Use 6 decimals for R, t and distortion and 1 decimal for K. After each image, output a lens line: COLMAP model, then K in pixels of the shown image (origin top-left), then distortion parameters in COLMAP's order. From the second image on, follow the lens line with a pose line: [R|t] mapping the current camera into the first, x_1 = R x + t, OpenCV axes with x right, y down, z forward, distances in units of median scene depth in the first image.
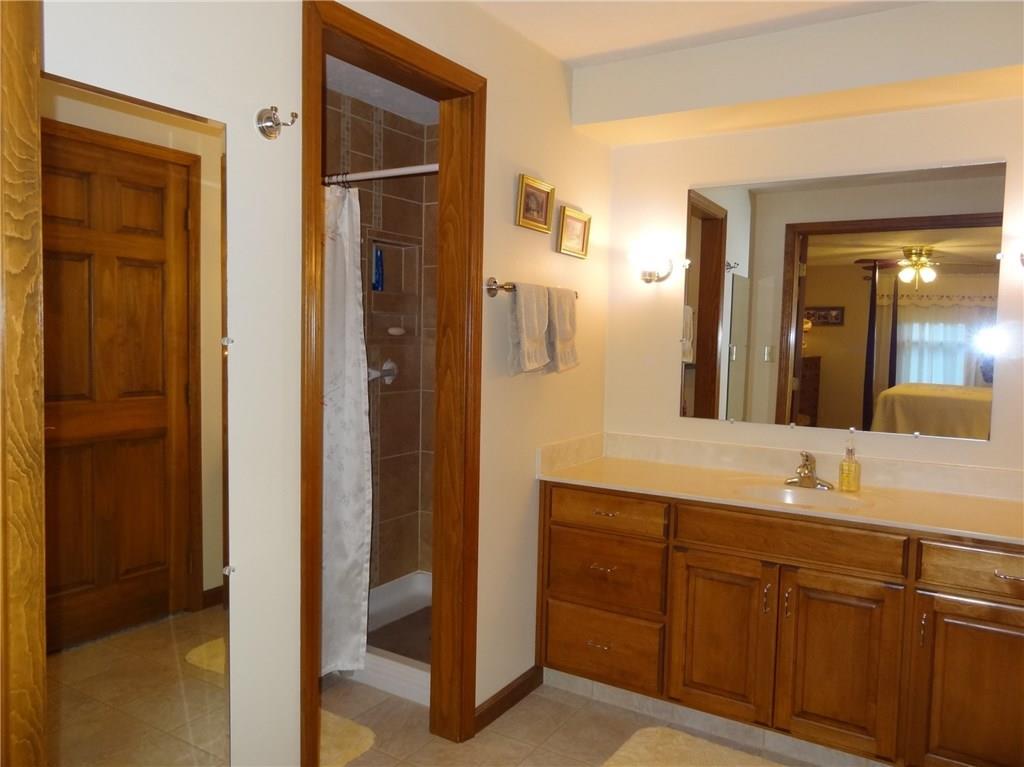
lens RADIAL K [[733.4, 0, 512.0], [0, 733.4, 383.5], [0, 0, 1]] dist [0.003943, 0.003437]
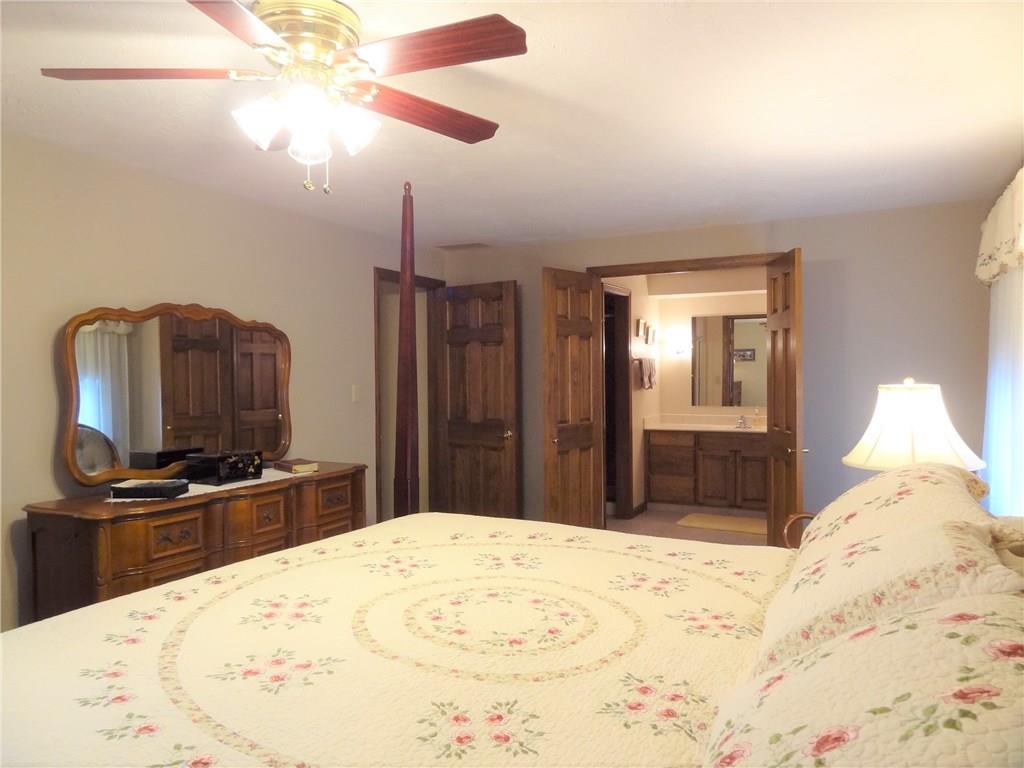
lens RADIAL K [[733.4, 0, 512.0], [0, 733.4, 384.0], [0, 0, 1]] dist [0.003943, 0.003437]
pose [[0.994729, -0.029445, 0.098223, -0.742858], [0.033935, 0.998439, -0.044357, 0.072911], [-0.096763, 0.047457, 0.994175, -1.704451]]
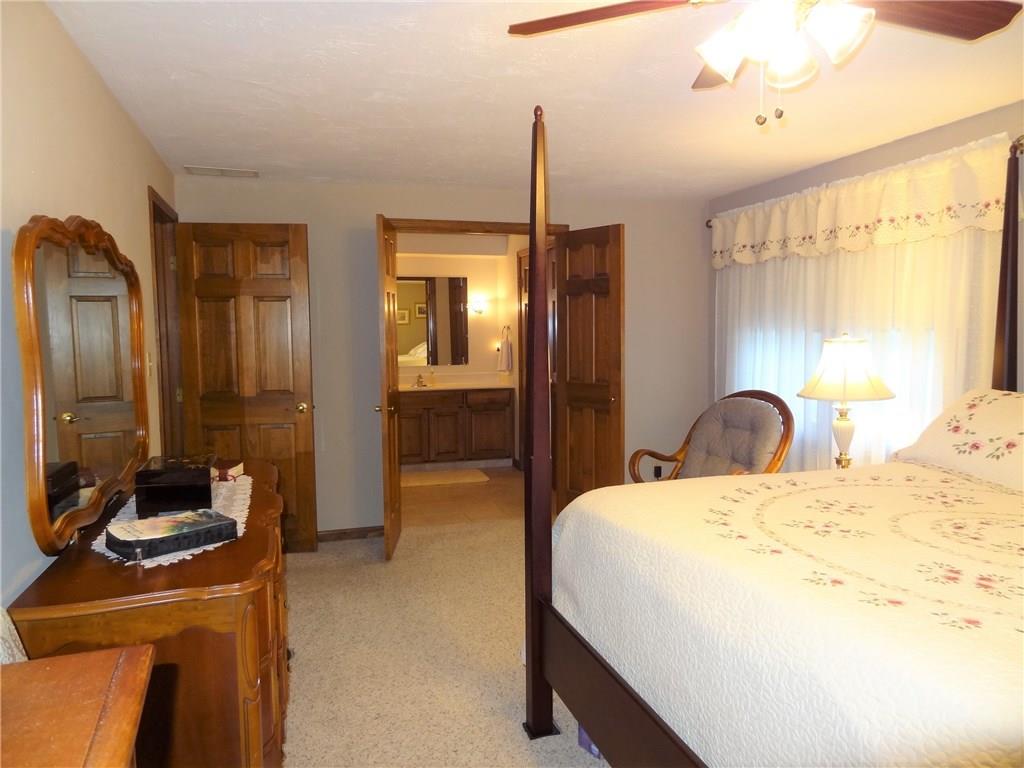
lens RADIAL K [[733.4, 0, 512.0], [0, 733.4, 384.0], [0, 0, 1]] dist [0.003943, 0.003437]
pose [[0.632783, -0.086823, 0.769446, -1.617241], [0.072416, 0.995974, 0.052830, 0.009225], [-0.770936, 0.022290, 0.636523, -1.123556]]
